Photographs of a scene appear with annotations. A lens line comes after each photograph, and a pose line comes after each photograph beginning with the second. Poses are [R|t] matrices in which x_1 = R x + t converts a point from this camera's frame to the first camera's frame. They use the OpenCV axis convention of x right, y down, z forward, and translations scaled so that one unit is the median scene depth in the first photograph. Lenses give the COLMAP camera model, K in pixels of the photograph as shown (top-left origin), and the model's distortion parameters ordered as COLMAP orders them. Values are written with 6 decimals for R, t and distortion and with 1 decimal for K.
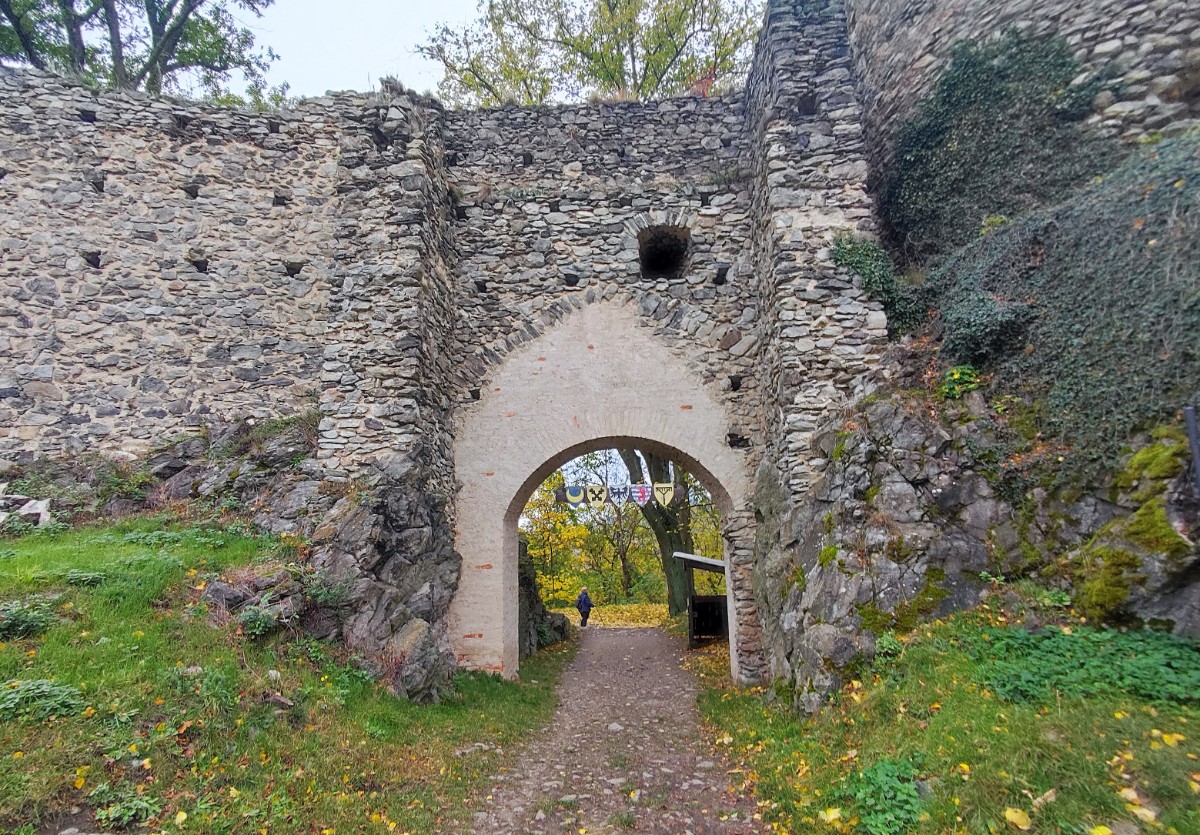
lens RADIAL K [[576.8, 0, 601.3], [0, 576.8, 417.2], [0, 0, 1]] dist [-0.003062, -0.000654]
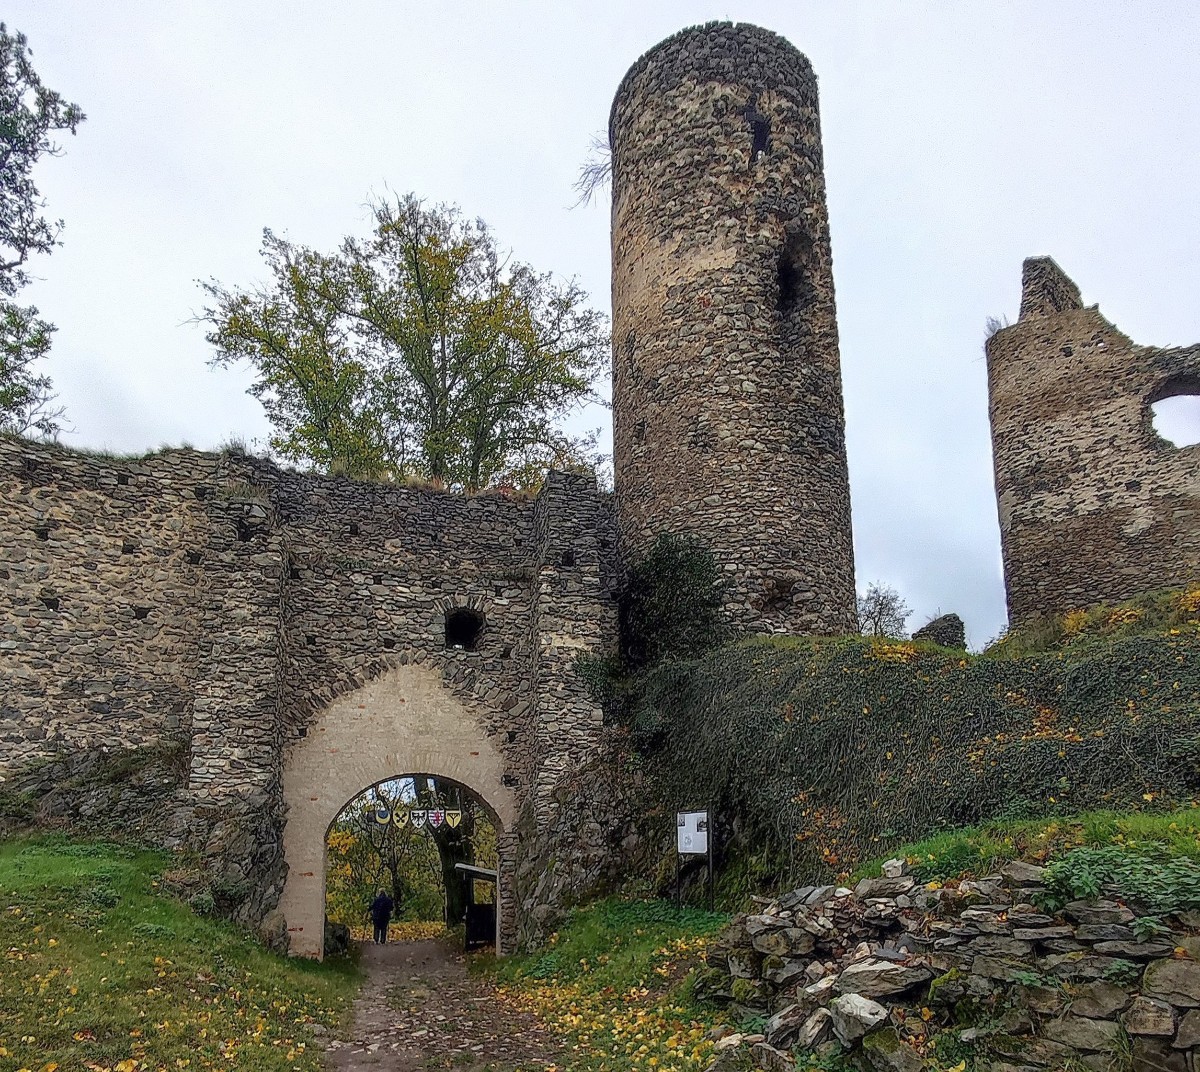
lens RADIAL K [[1297.2, 0, 599.8], [0, 1297.2, 535.7], [0, 0, 1]] dist [-0.013279, 0.000000]
pose [[0.971059, 0.061967, 0.230661, -0.285894], [-0.057271, 0.997993, -0.027007, -0.445367], [-0.231872, 0.013015, 0.972659, -1.940136]]
